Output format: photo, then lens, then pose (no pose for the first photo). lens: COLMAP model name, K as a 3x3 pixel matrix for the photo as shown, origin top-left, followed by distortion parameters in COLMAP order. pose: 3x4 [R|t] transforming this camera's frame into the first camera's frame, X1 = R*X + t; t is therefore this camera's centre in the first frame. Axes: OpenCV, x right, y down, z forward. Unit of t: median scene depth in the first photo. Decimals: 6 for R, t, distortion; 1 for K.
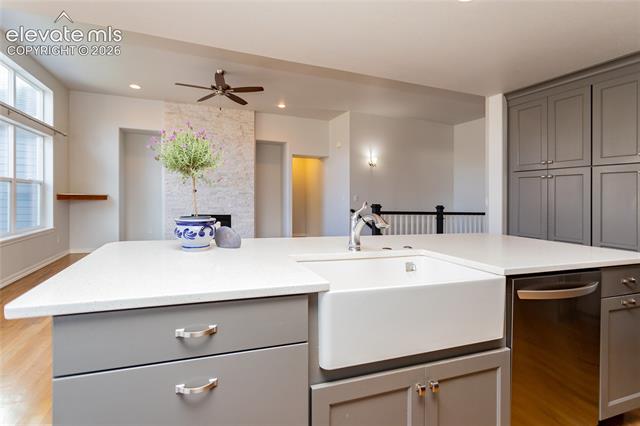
lens RADIAL K [[313.8, 0, 296.7], [0, 313.8, 207.0], [0, 0, 1]] dist [0.014182, -0.001025]
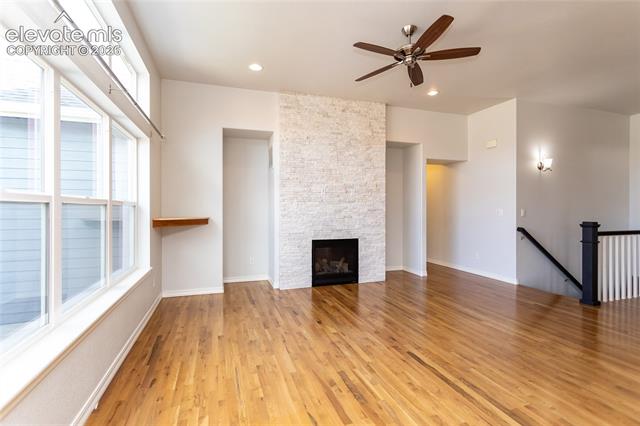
lens RADIAL K [[313.8, 0, 325.1], [0, 313.8, 210.9], [0, 0, 1]] dist [0.014182, -0.001025]
pose [[0.999567, -0.025544, -0.014631, -0.283762], [0.025171, 0.999367, -0.025139, -0.026090], [0.015264, 0.024760, 0.999577, 0.235218]]
